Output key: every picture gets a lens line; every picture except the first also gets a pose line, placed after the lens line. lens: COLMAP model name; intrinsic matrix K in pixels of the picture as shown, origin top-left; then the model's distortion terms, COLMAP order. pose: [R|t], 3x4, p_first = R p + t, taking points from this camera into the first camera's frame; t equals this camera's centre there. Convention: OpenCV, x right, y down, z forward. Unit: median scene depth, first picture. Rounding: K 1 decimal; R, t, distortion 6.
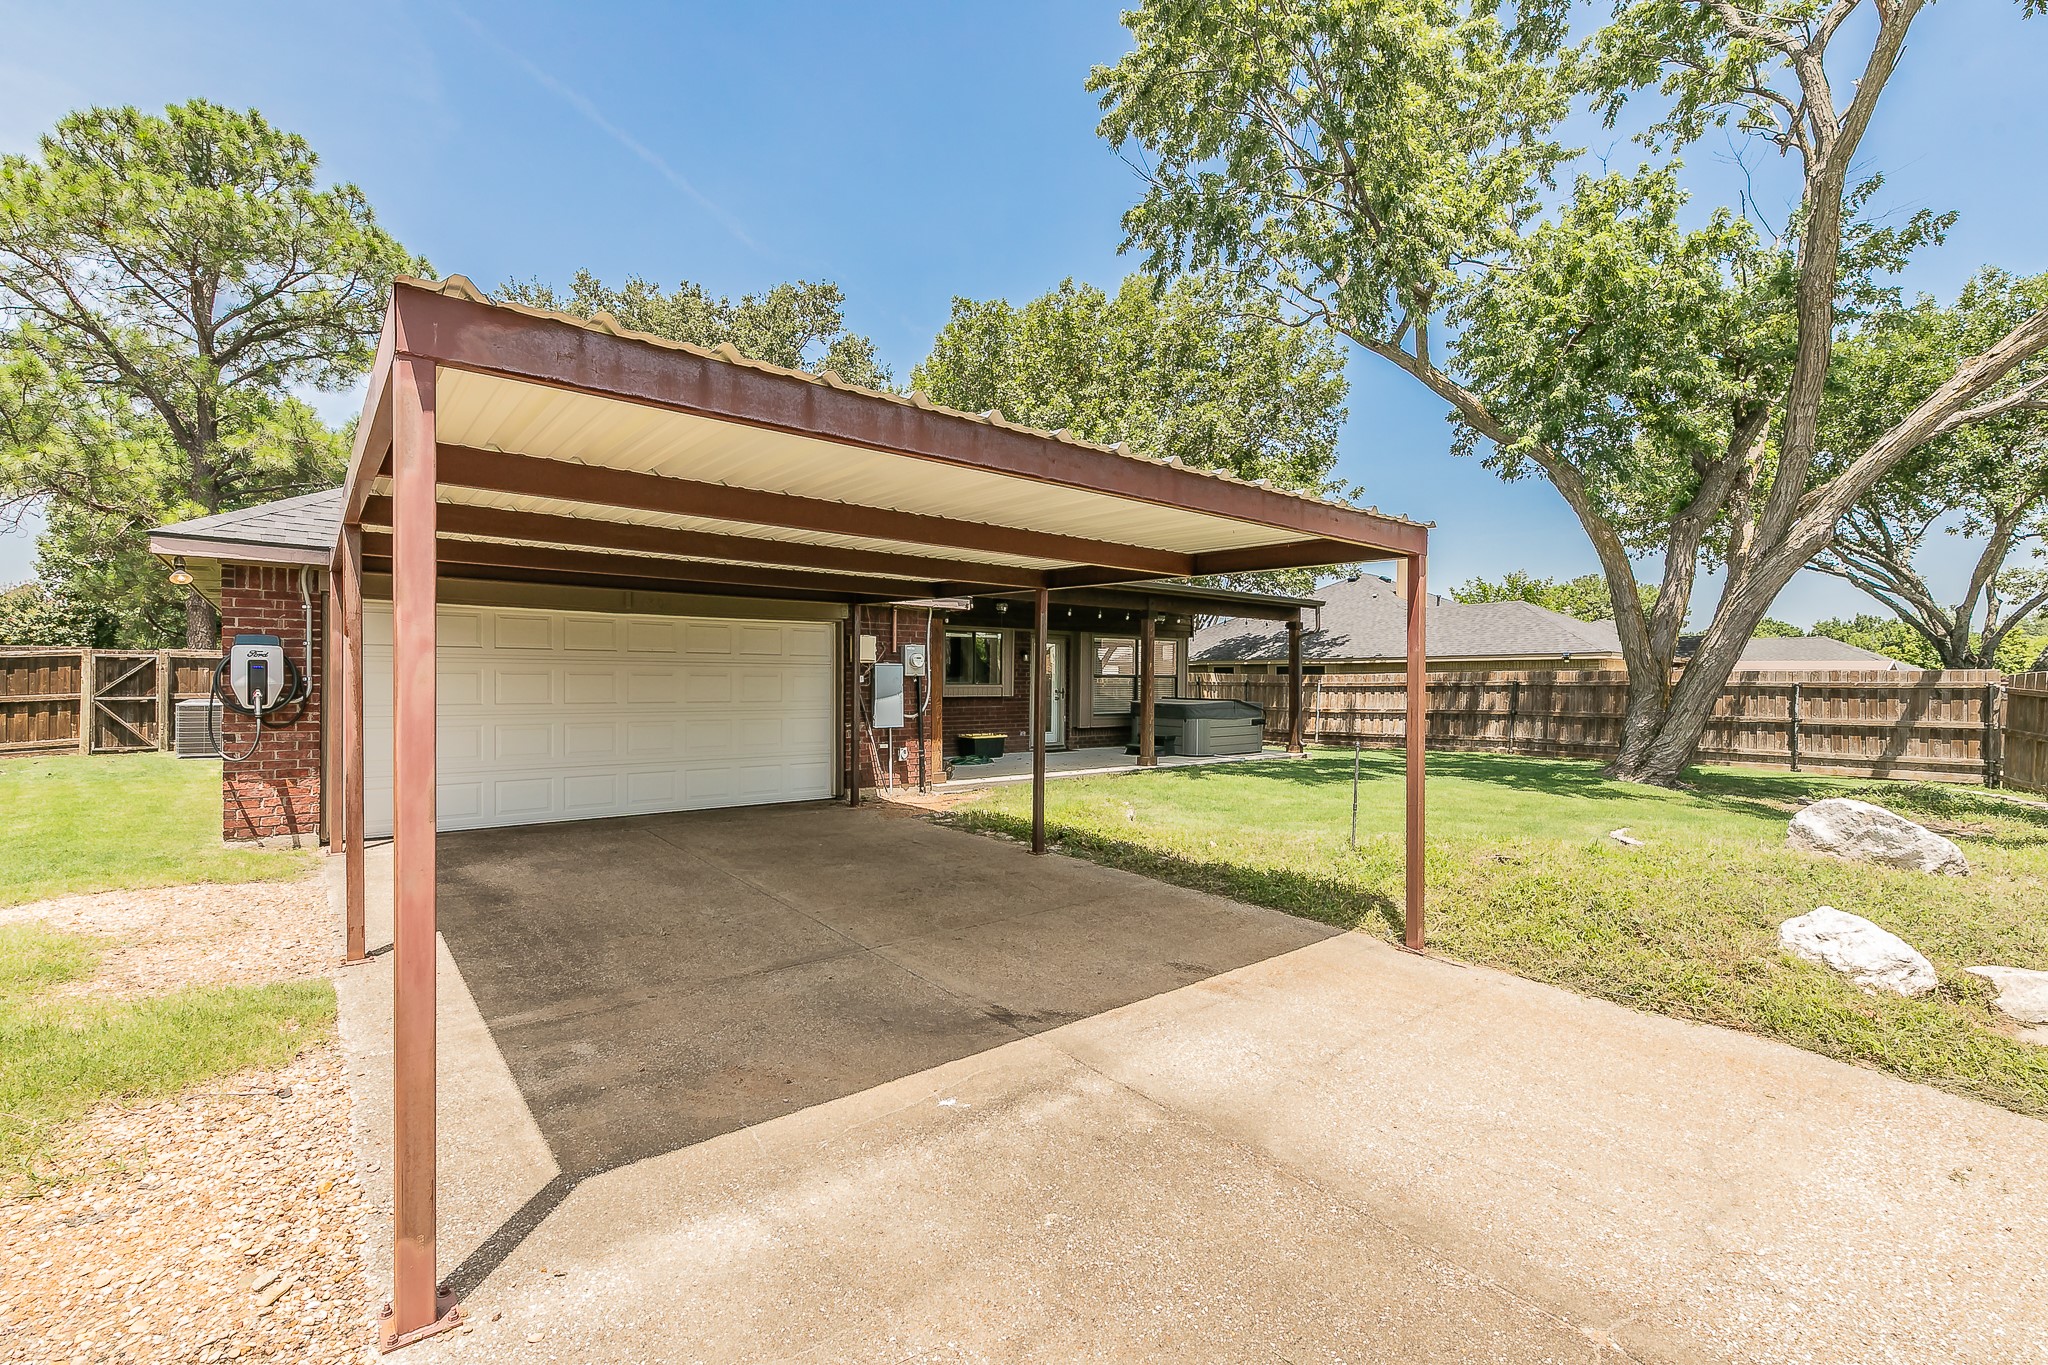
lens RADIAL K [[902.0, 0, 1000.7], [0, 902.0, 687.4], [0, 0, 1]] dist [-0.001384, 0.000364]
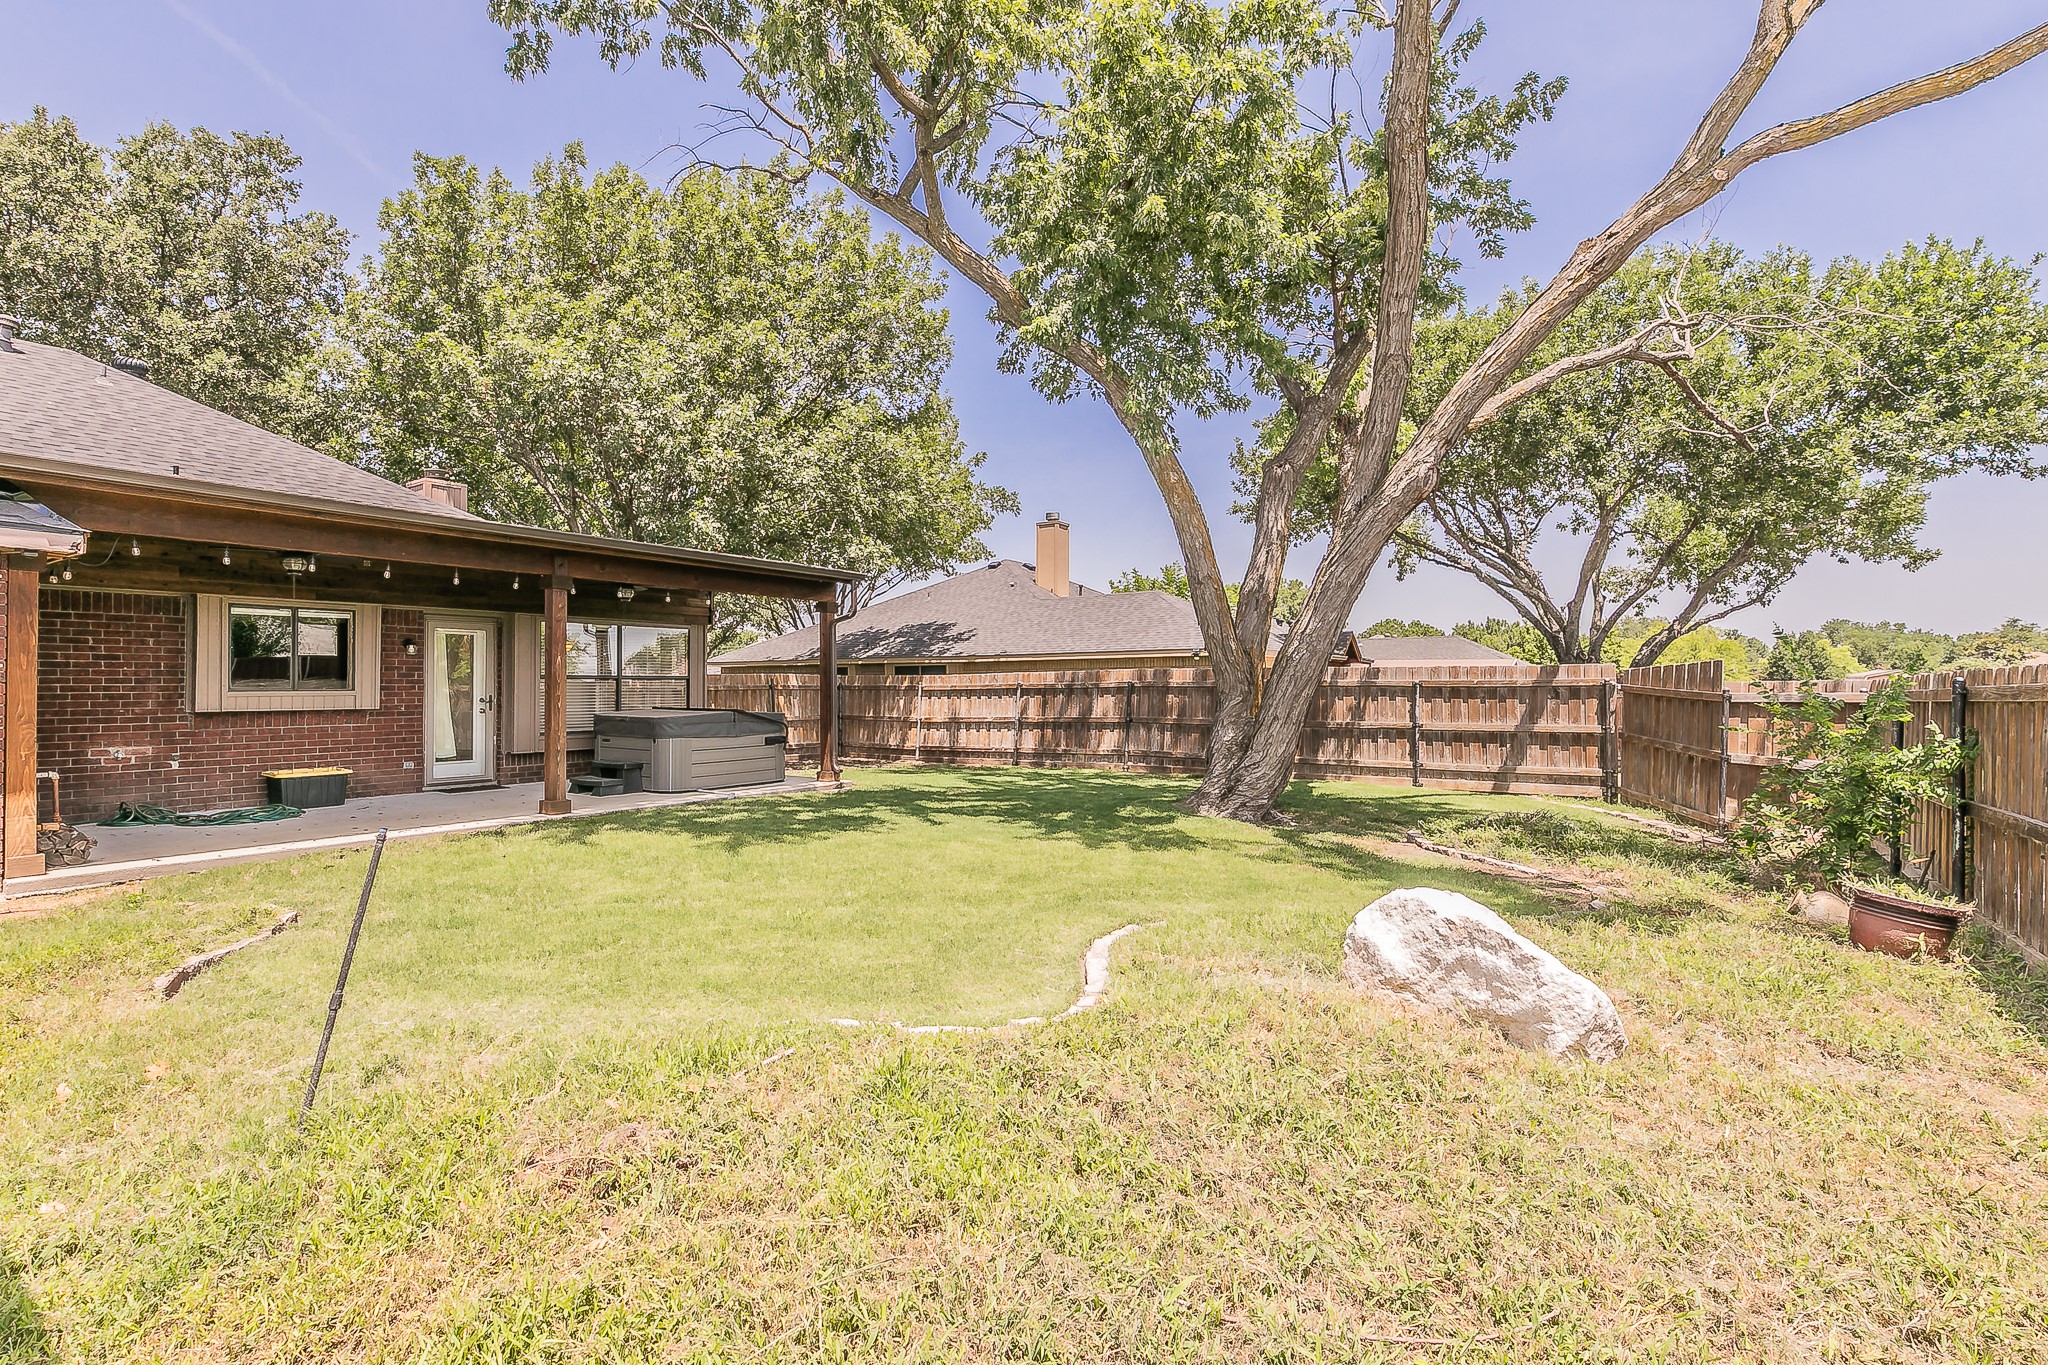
lens RADIAL K [[973.0, 0, 921.0], [0, 973.0, 674.6], [0, 0, 1]] dist [0.002045, -0.000158]
pose [[0.973483, -0.004649, 0.228713, 0.239512], [0.008893, 0.999807, -0.017530, 0.000902], [-0.228587, 0.019099, 0.973336, 0.234998]]
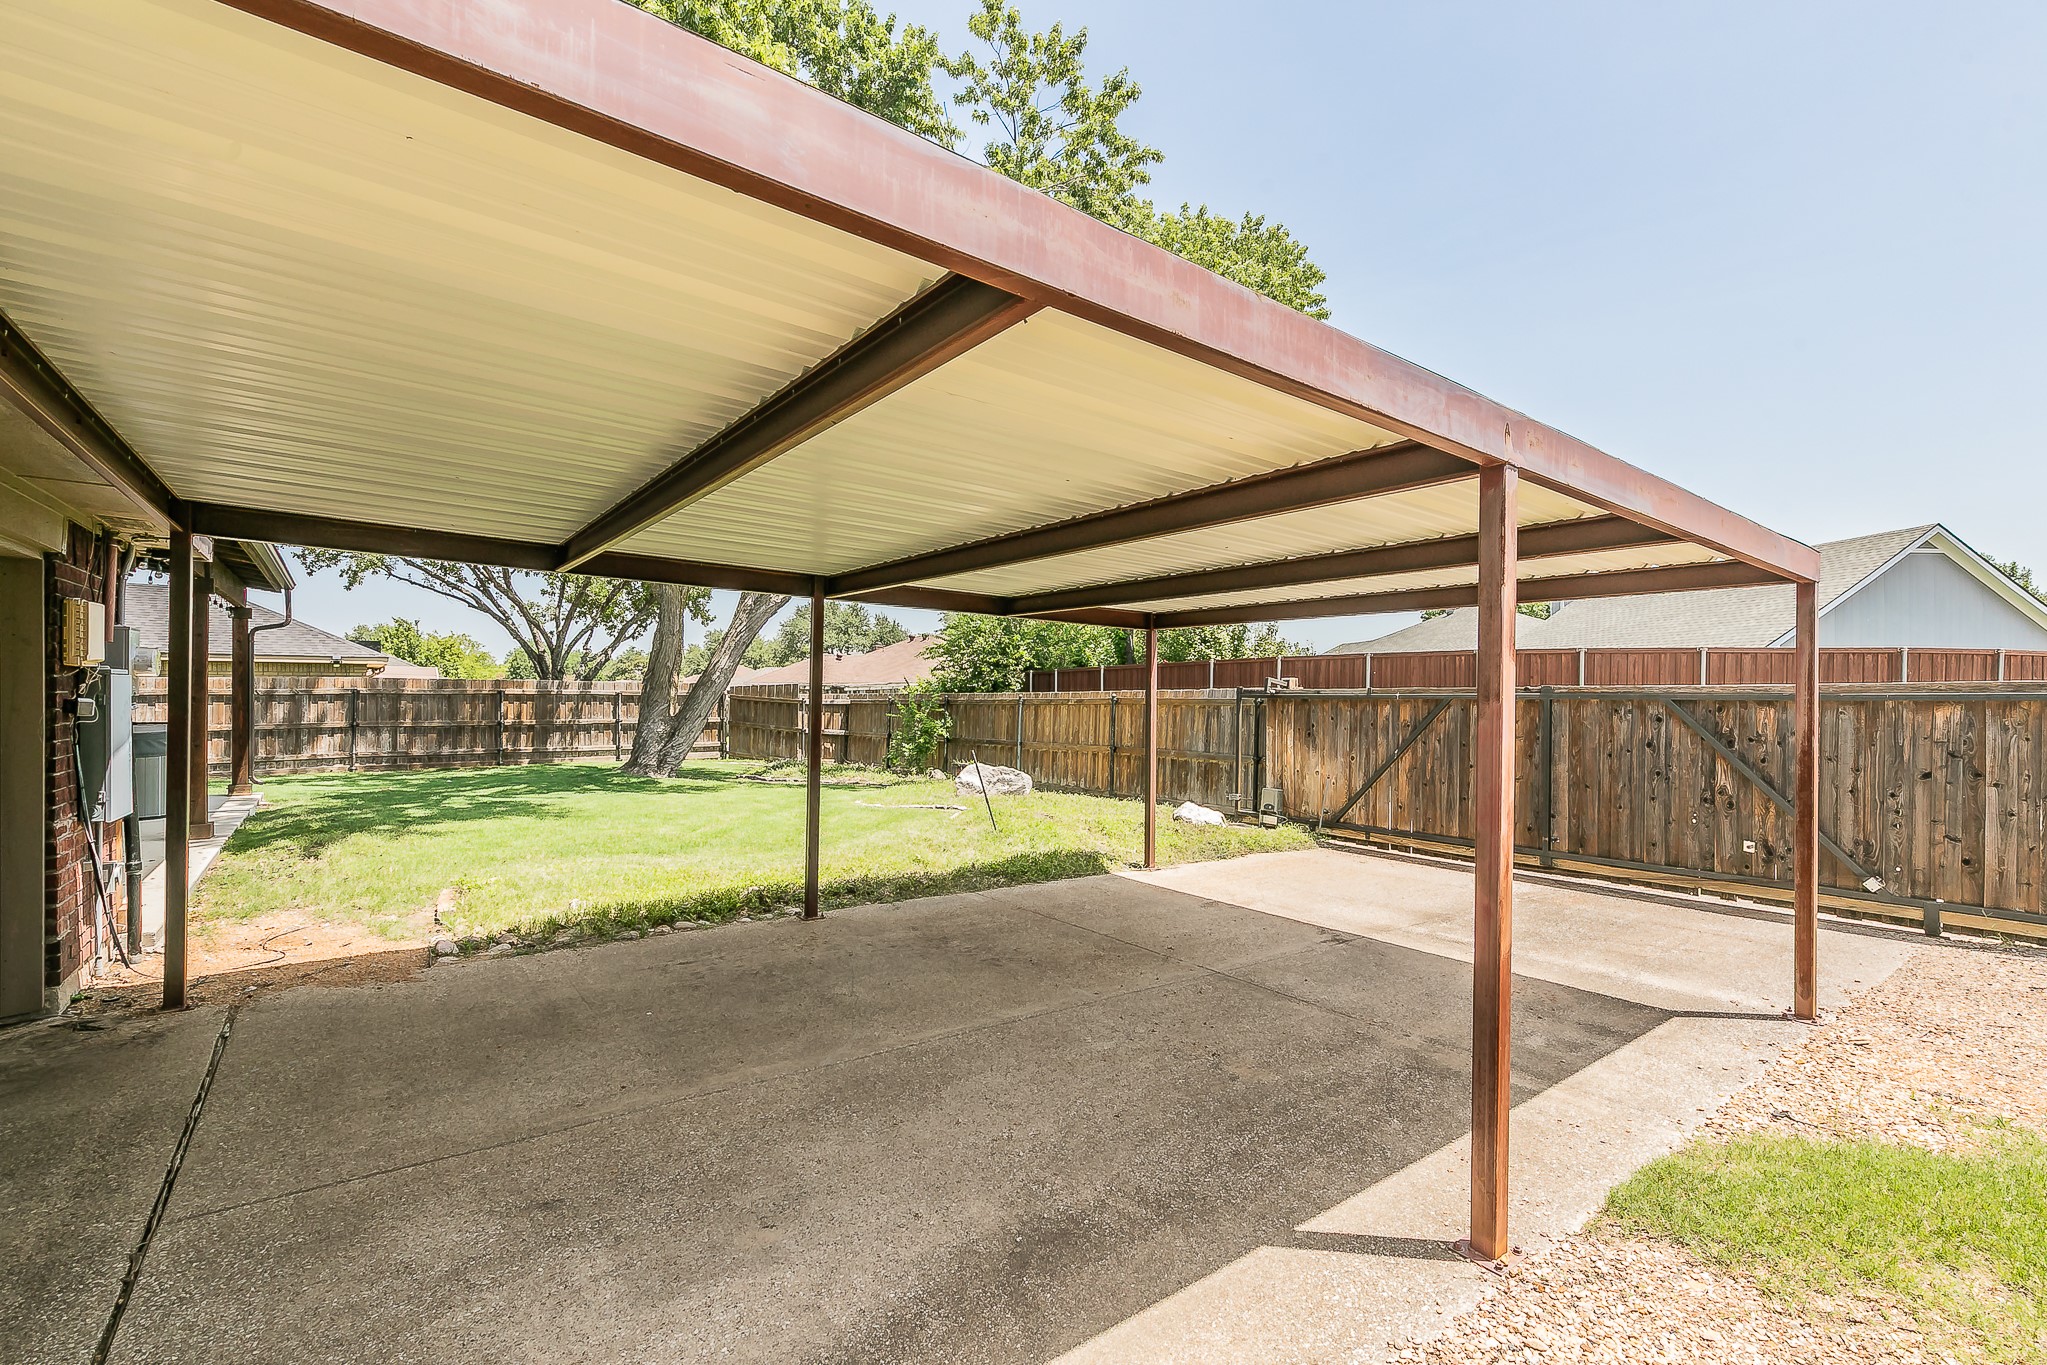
lens RADIAL K [[878.9, 0, 1062.2], [0, 878.9, 689.2], [0, 0, 1]] dist [0.000852, 0.000171]
pose [[0.004628, -0.003017, 0.999985, -0.390888], [-0.001929, 0.999994, 0.003026, -0.014713], [-0.999987, -0.001943, 0.004623, 0.391192]]
